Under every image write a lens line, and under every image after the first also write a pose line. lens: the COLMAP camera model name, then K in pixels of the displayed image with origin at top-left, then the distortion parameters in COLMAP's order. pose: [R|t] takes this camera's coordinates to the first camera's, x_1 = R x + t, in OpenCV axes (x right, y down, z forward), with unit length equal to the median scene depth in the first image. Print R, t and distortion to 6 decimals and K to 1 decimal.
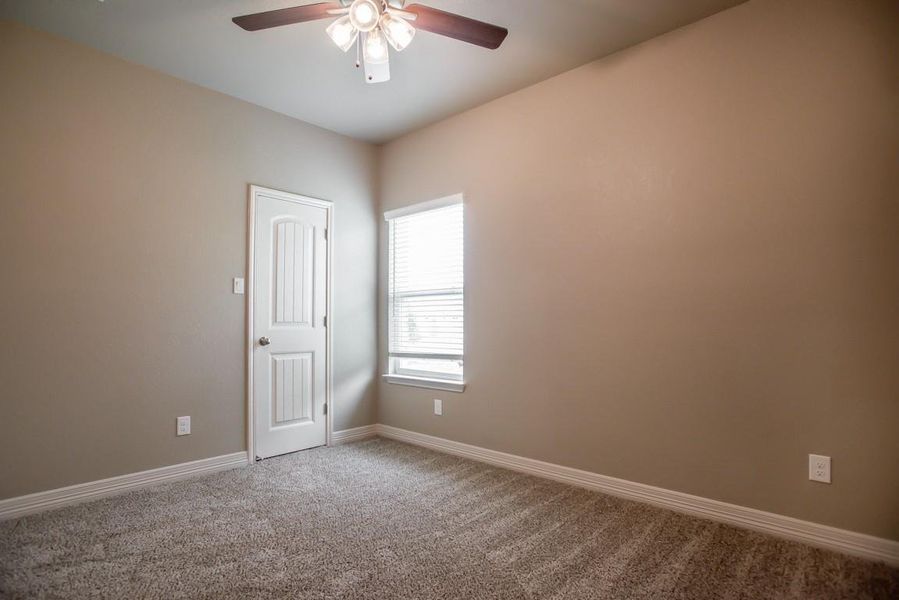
lens RADIAL K [[450.0, 0, 447.5], [0, 450.0, 298.2], [0, 0, 1]] dist [-0.066036, 0.027384]
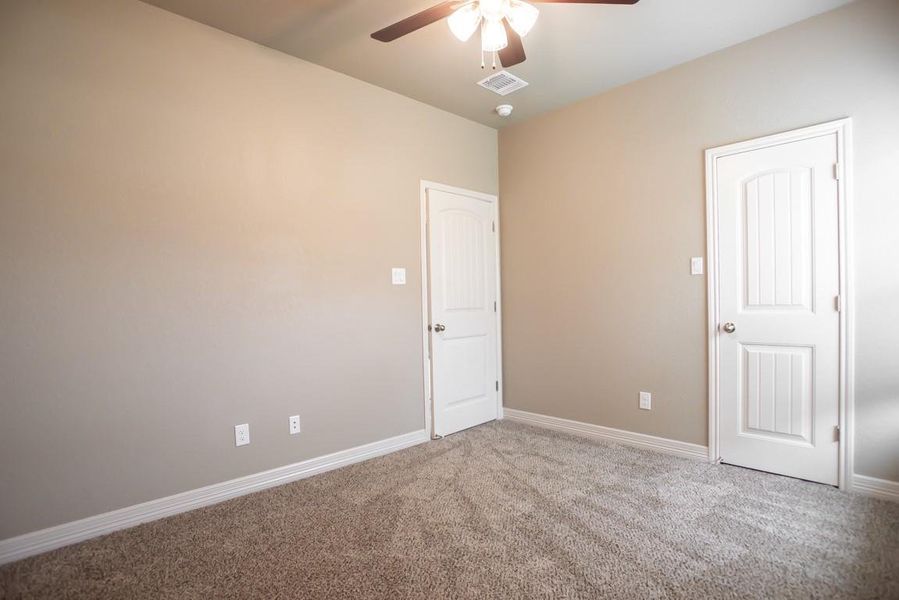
lens RADIAL K [[450.0, 0, 447.5], [0, 450.0, 298.2], [0, 0, 1]] dist [-0.066036, 0.027384]
pose [[-0.062761, -0.002078, -0.998026, 0.449842], [0.069232, 0.997580, -0.006431, 0.008391], [0.995624, -0.069499, -0.062465, 0.509436]]
